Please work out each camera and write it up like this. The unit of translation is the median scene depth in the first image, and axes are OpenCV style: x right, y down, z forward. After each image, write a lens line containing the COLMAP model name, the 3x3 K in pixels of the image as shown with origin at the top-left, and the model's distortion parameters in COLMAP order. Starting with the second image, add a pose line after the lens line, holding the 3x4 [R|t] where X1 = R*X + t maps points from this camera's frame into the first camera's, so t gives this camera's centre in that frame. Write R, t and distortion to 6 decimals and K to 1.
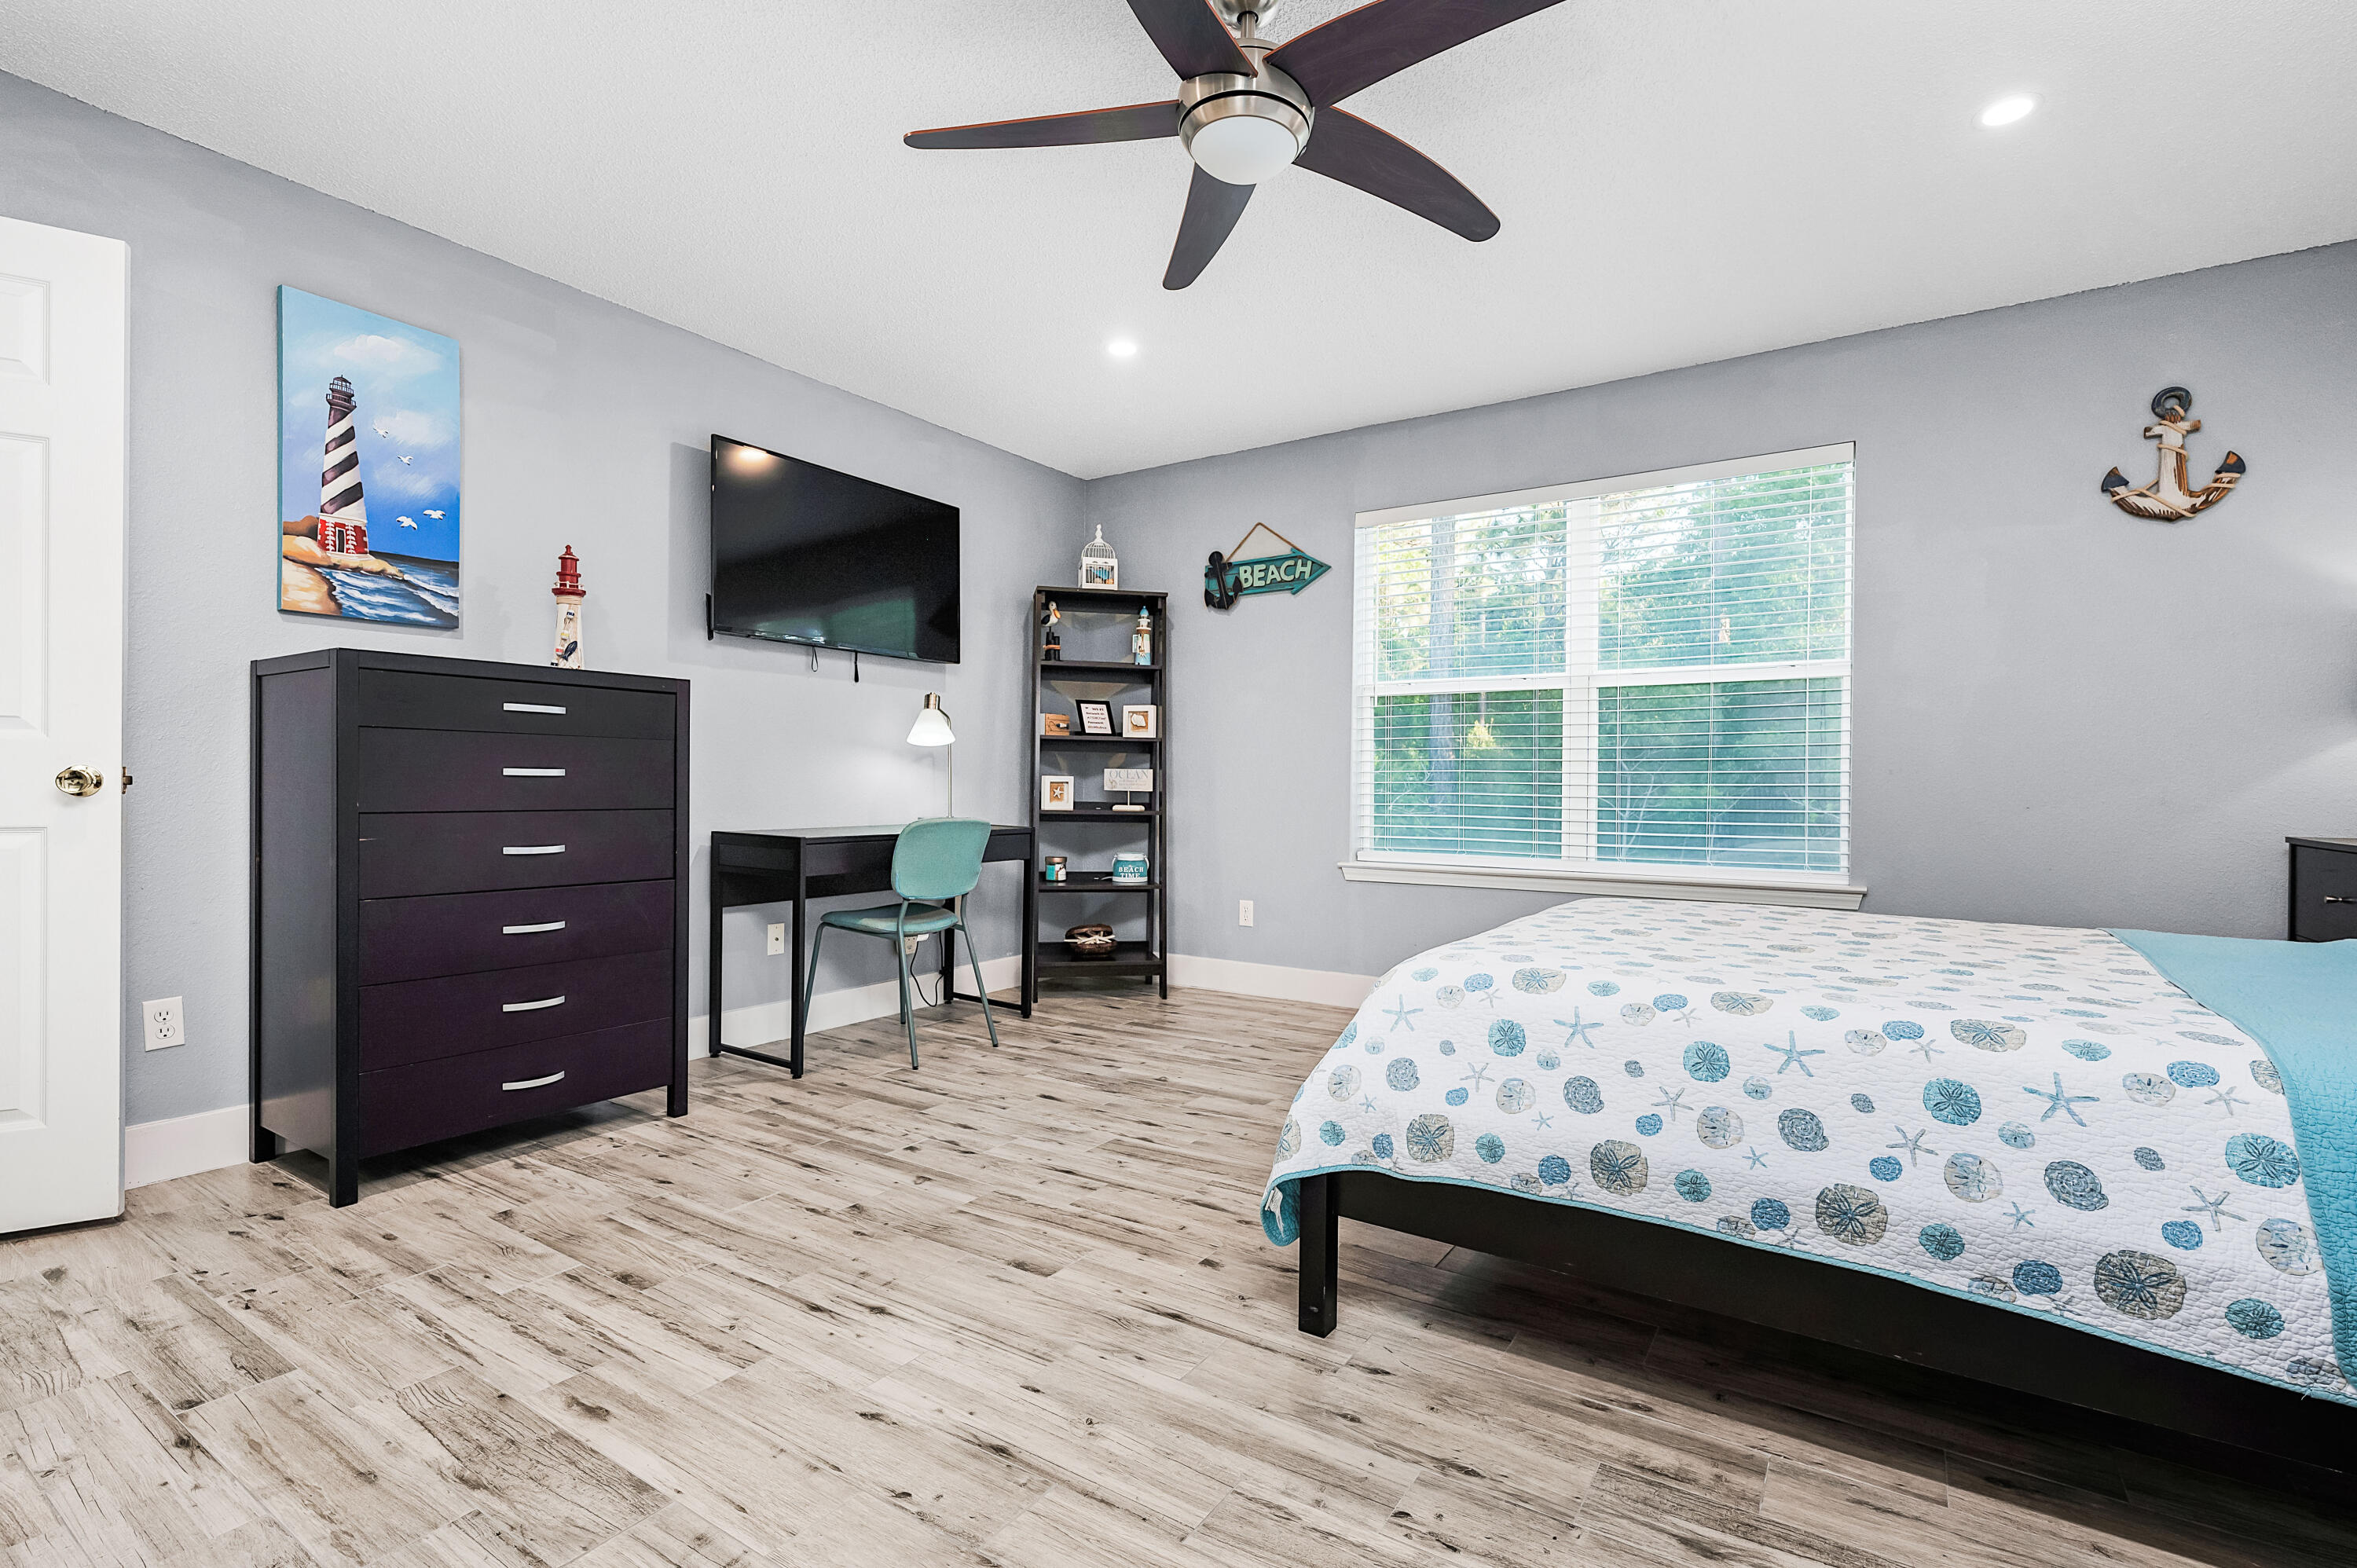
lens RADIAL K [[1064.2, 0, 1172.9], [0, 1064.2, 784.0], [0, 0, 1]] dist [-0.000920, -0.000295]
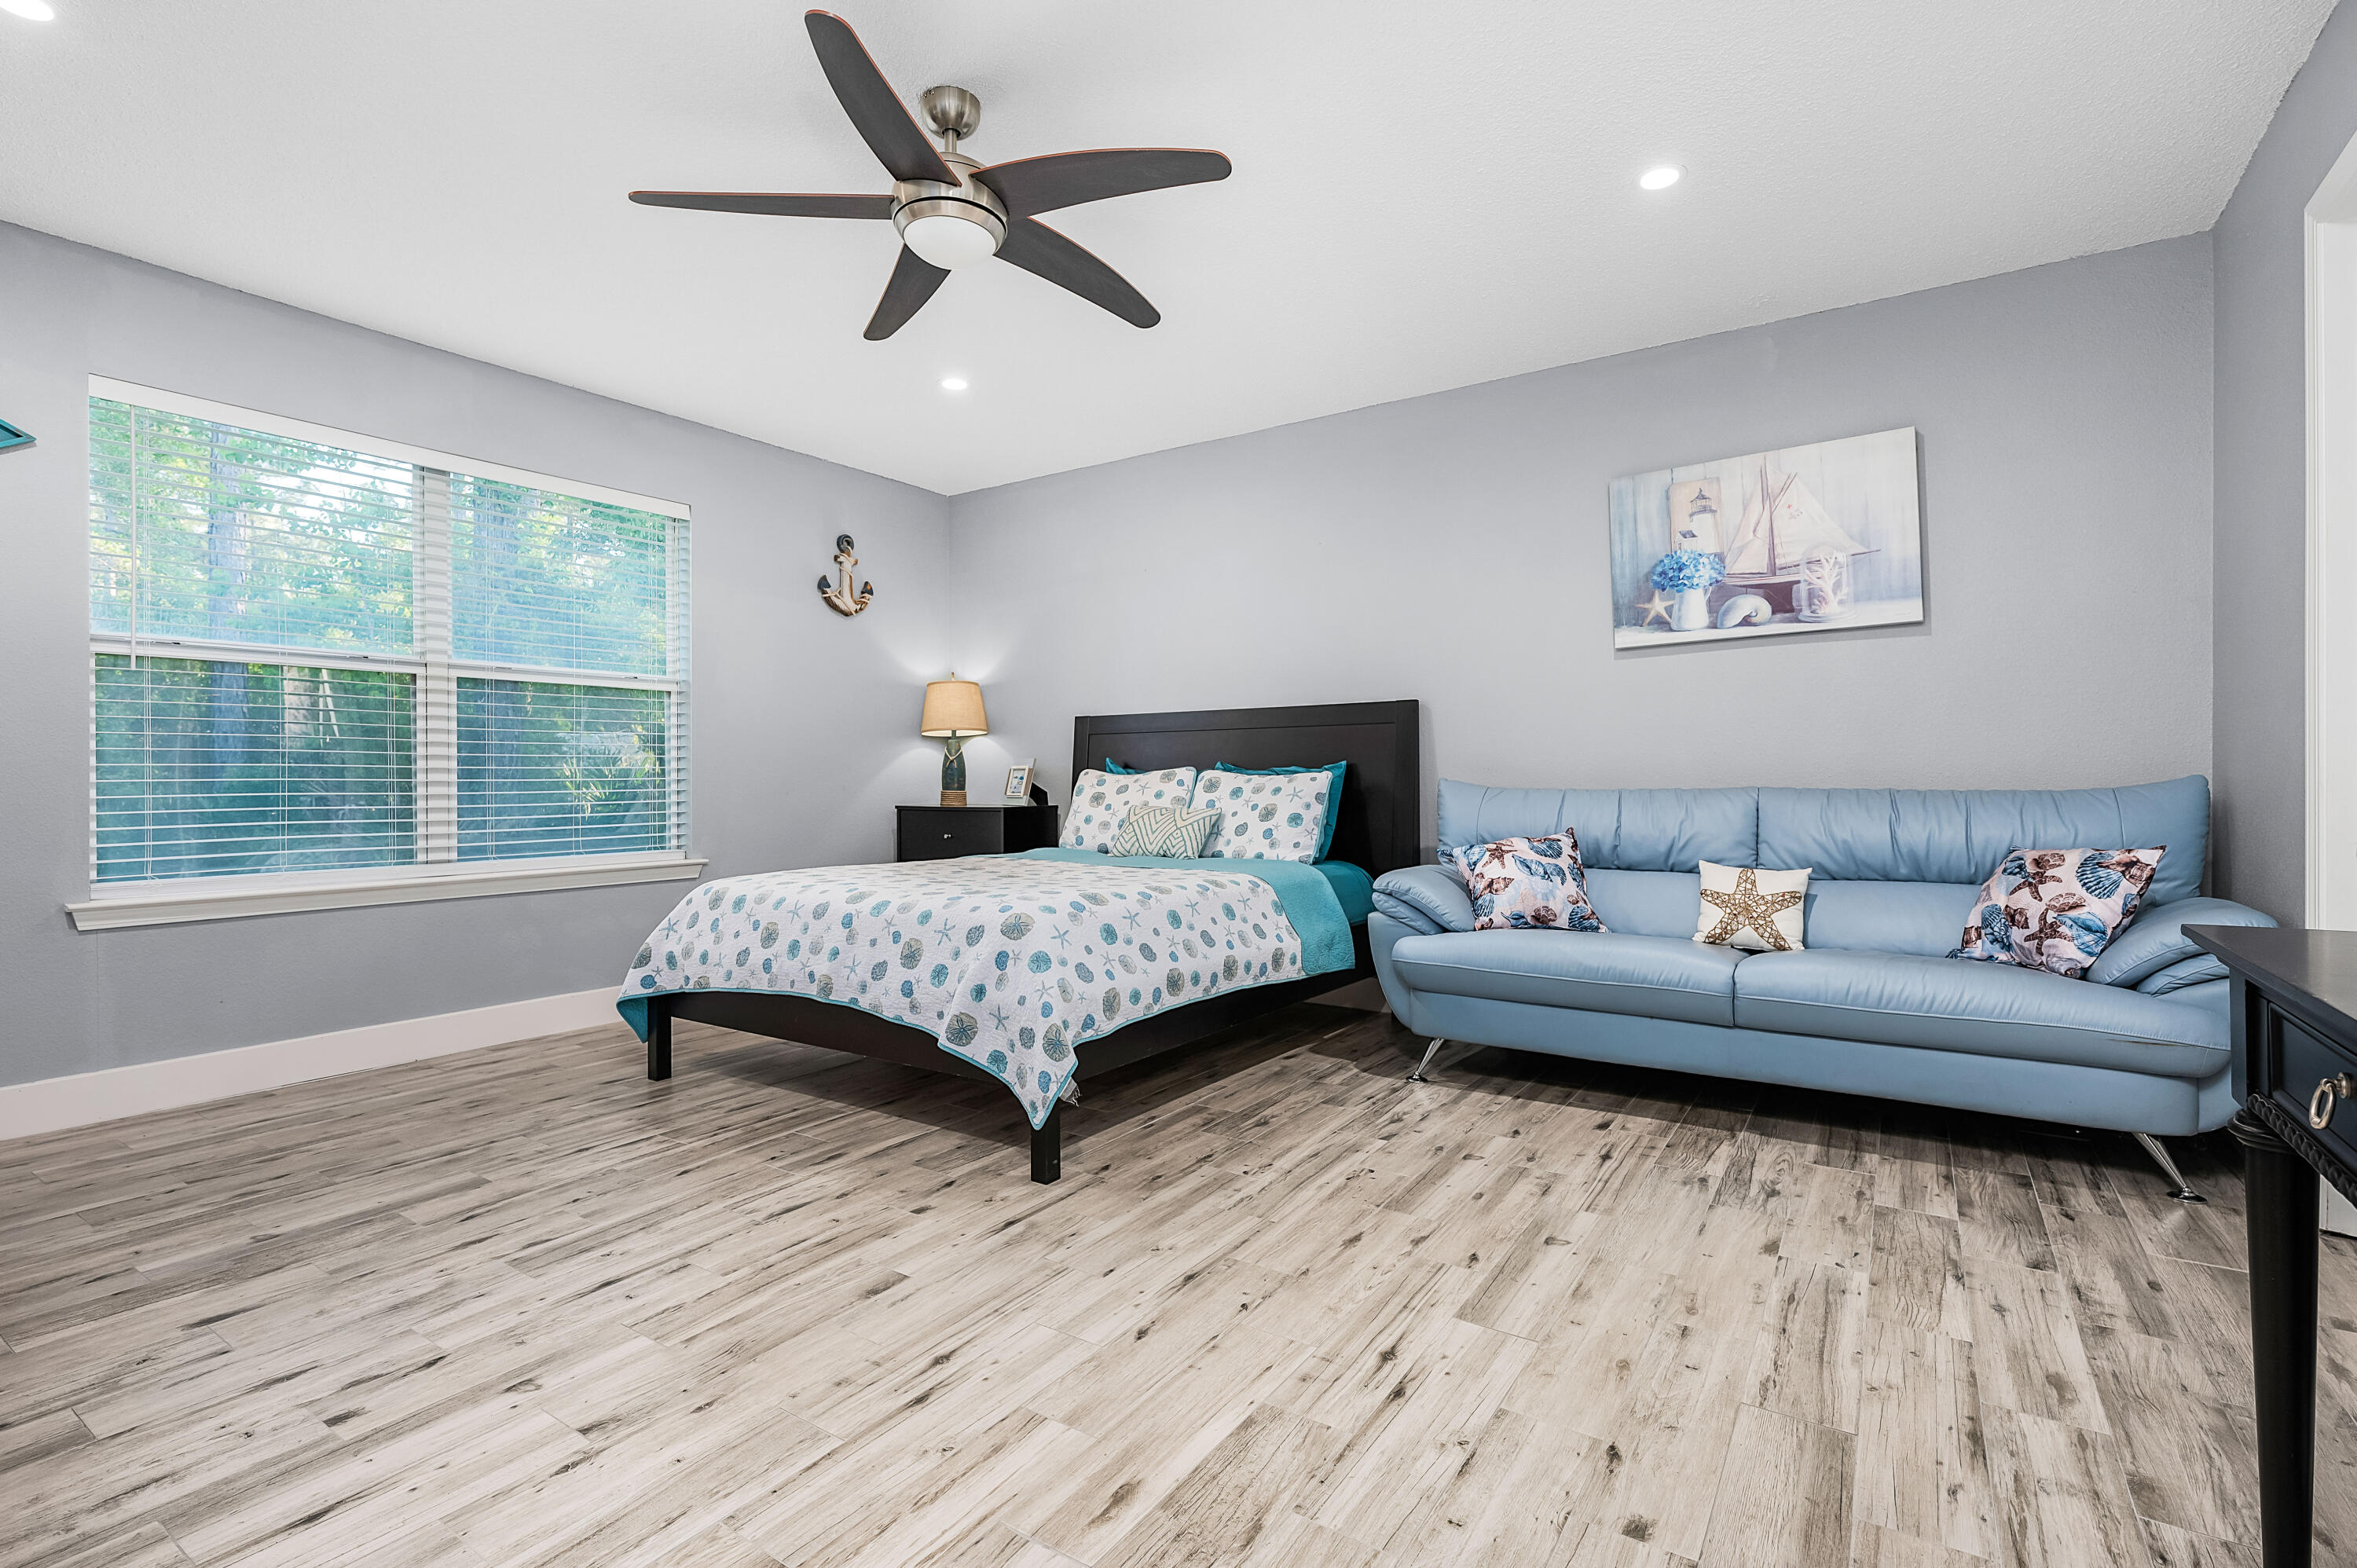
lens RADIAL K [[1064.2, 0, 1174.5], [0, 1064.2, 778.8], [0, 0, 1]] dist [-0.000920, -0.000295]
pose [[0.029159, -0.008395, 0.999540, -0.952020], [0.007250, 0.999940, 0.008187, -0.008657], [-0.999548, 0.007008, 0.029218, 0.620128]]
